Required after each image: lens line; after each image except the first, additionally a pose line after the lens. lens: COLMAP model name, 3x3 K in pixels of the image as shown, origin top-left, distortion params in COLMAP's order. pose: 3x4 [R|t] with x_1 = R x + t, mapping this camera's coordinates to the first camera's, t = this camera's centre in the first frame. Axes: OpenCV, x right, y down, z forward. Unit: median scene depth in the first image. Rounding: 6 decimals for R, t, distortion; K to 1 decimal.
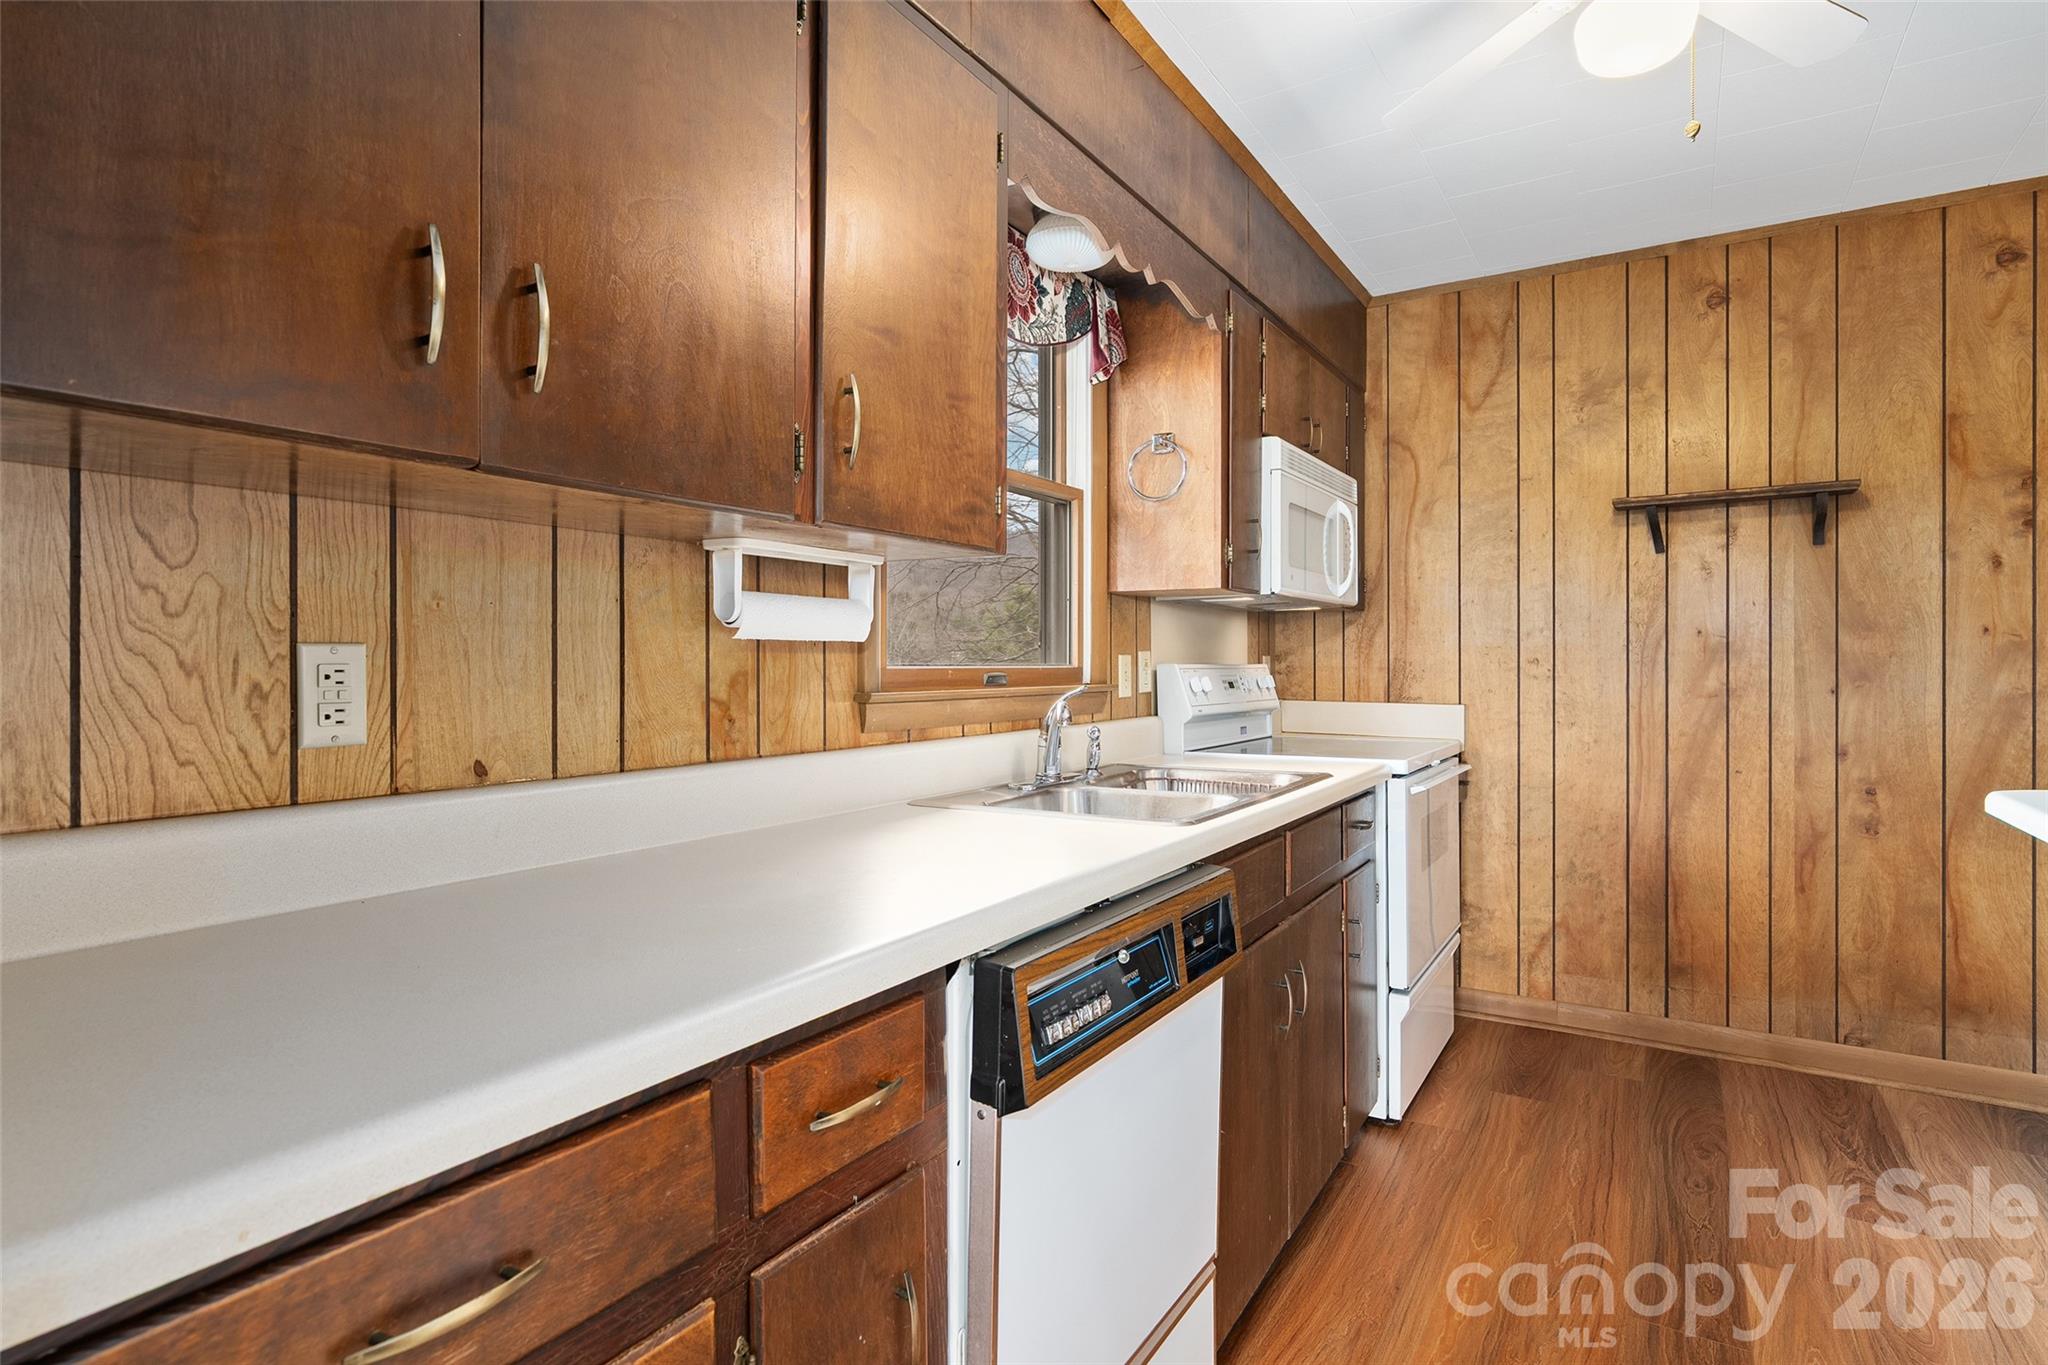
lens RADIAL K [[1062.4, 0, 1015.8], [0, 1062.4, 673.4], [0, 0, 1]] dist [-0.012861, 0.000136]
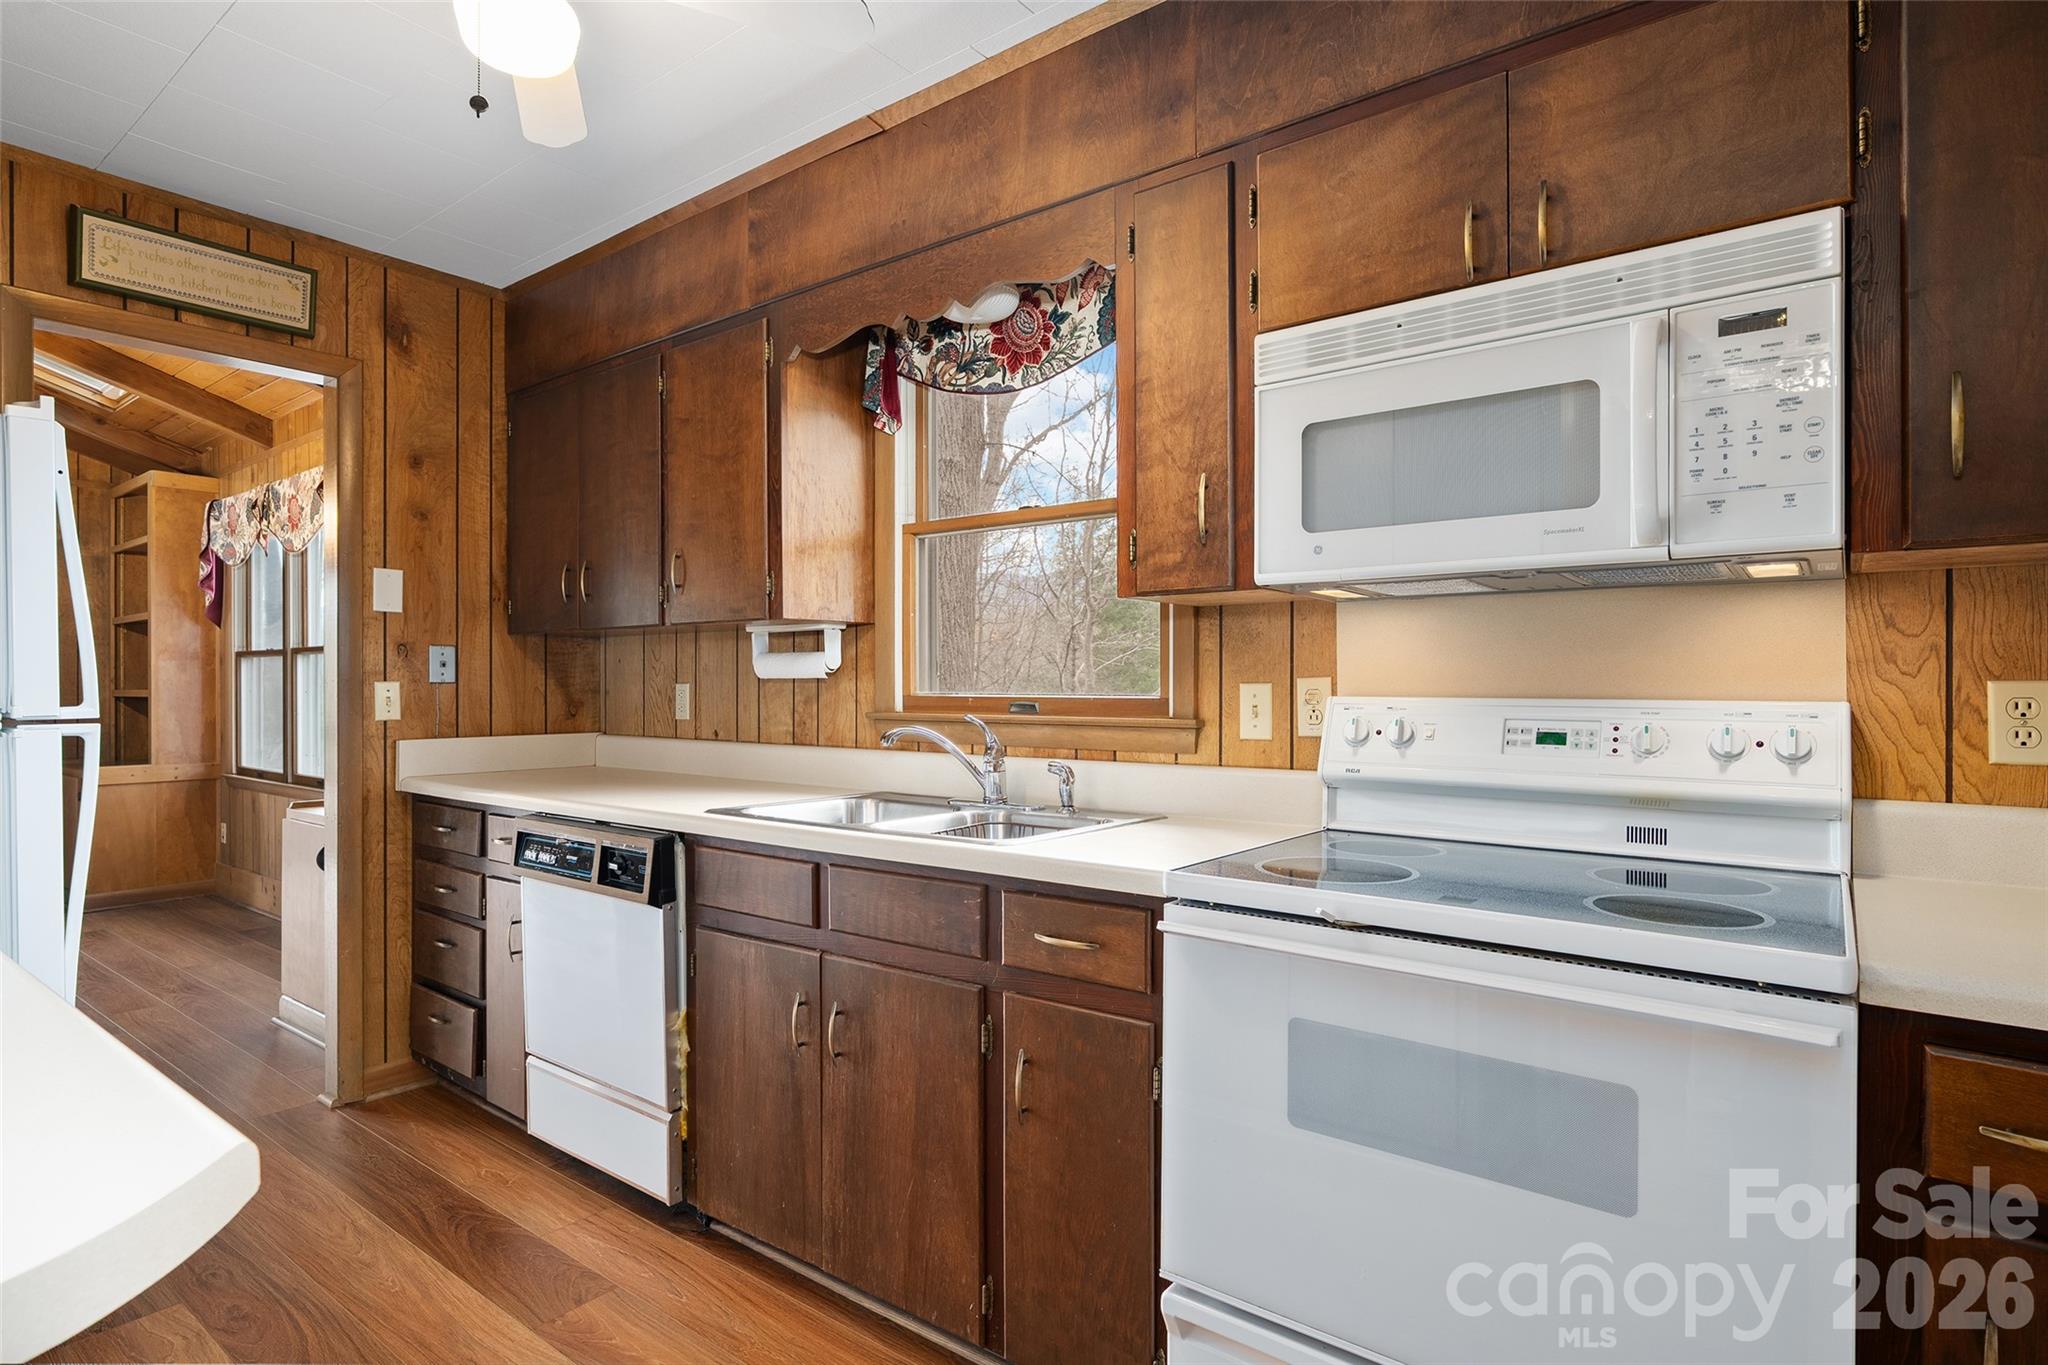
lens RADIAL K [[1062.4, 0, 1002.8], [0, 1062.4, 683.7], [0, 0, 1]] dist [-0.012861, 0.000136]
pose [[-0.102023, 0.010750, -0.994724, 1.046642], [-0.003794, 0.999930, 0.011195, -0.030402], [0.994775, 0.004916, -0.101975, 1.074771]]
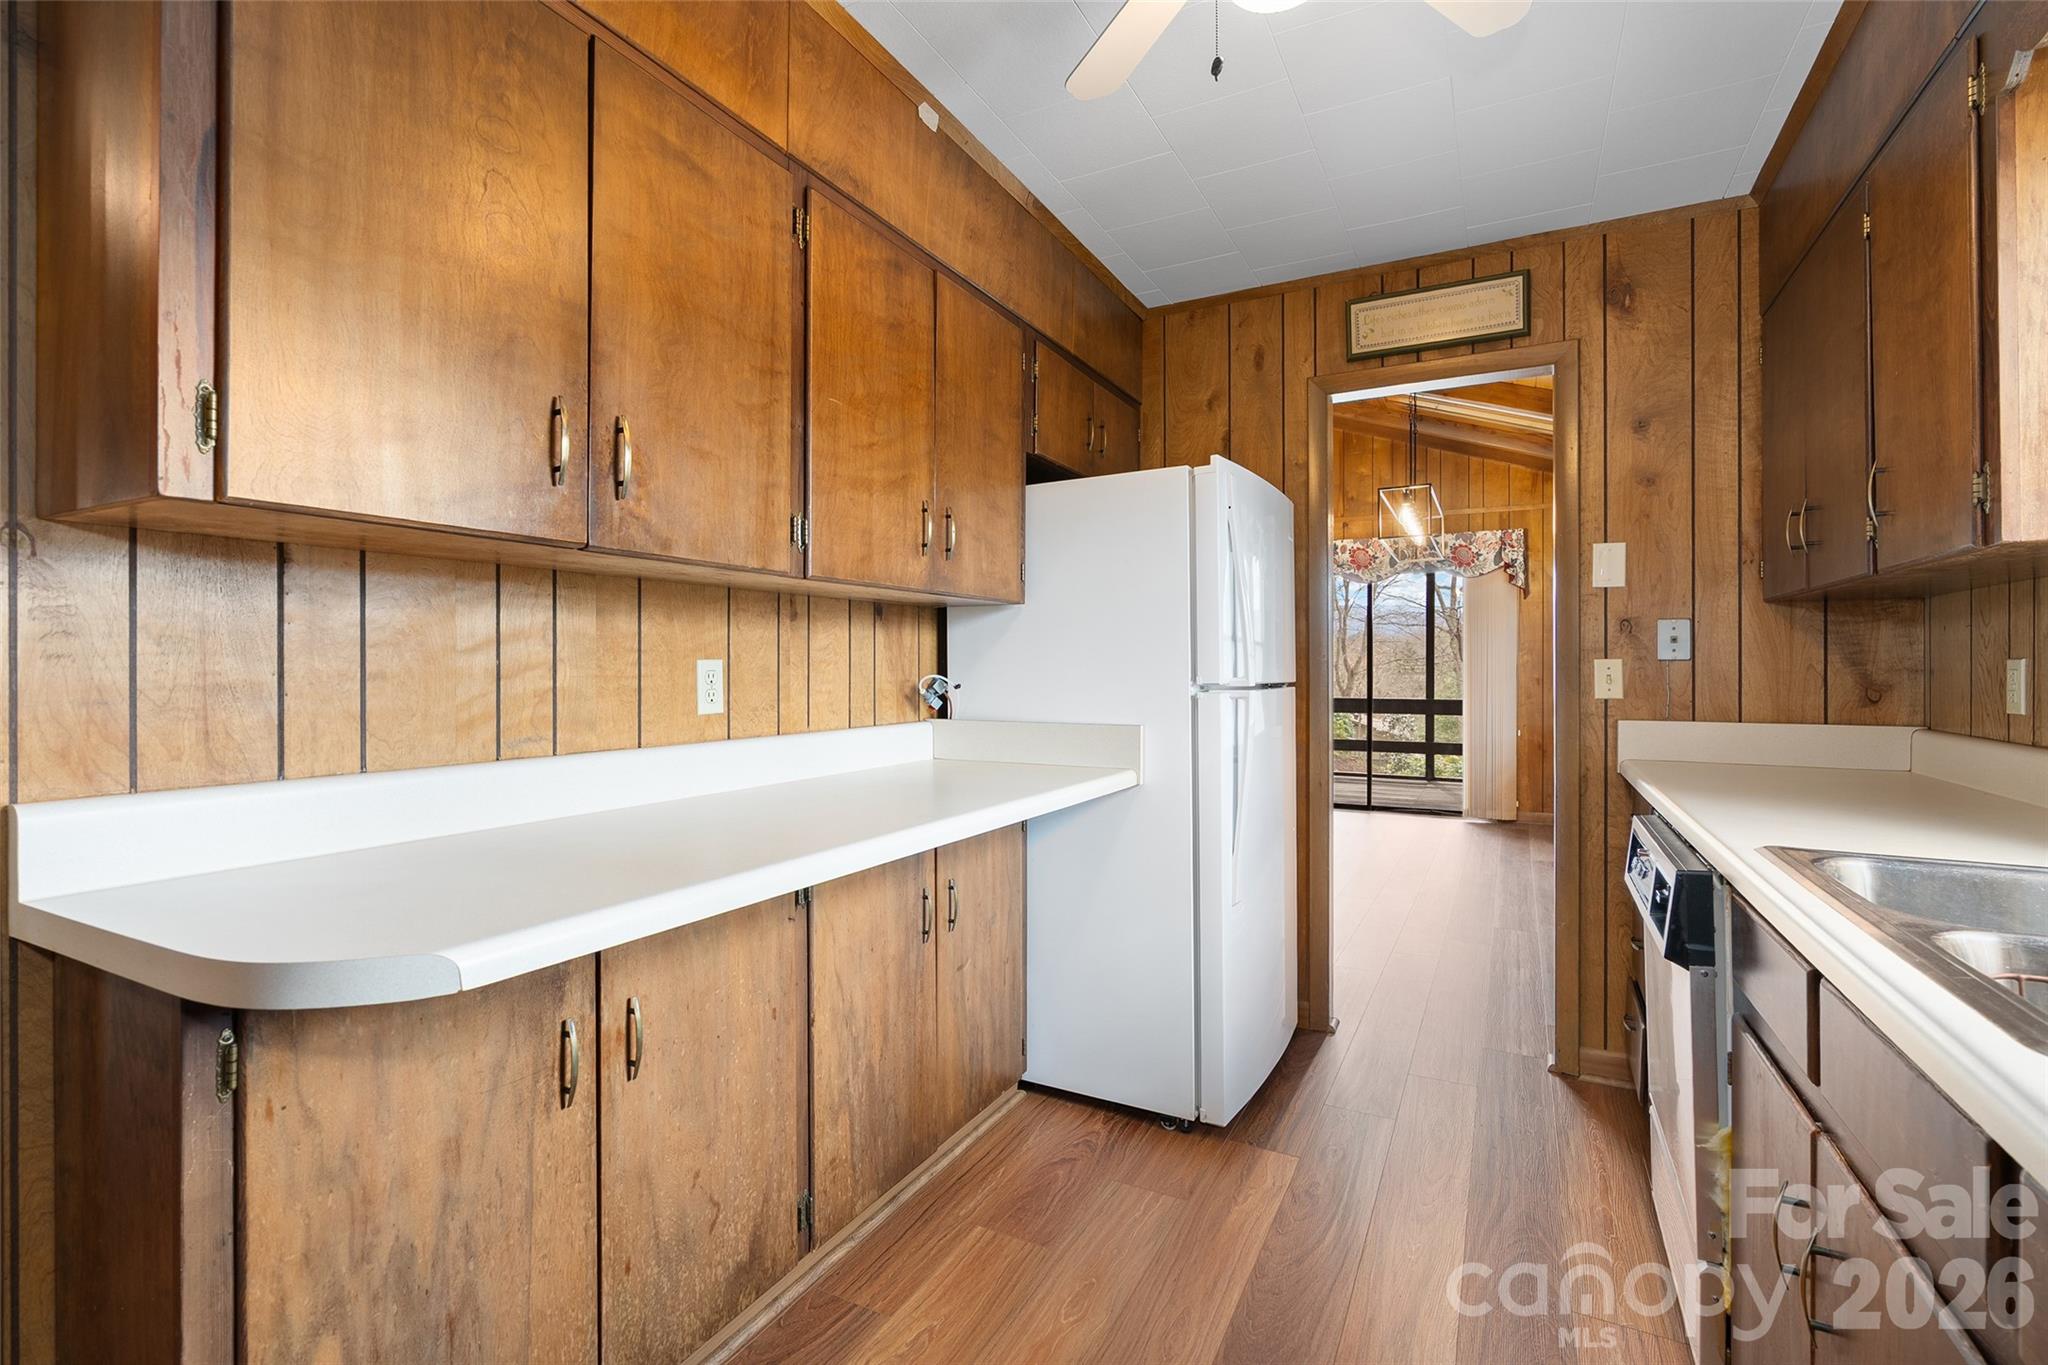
lens RADIAL K [[921.9, 0, 1060.0], [0, 921.9, 667.5], [0, 0, 1]] dist [-0.007789, 0.003447]
pose [[-0.996333, 0.011164, -0.084833, 0.574700], [0.010593, 0.999918, 0.007171, -0.020279], [0.084906, 0.006246, -0.996369, 1.230465]]
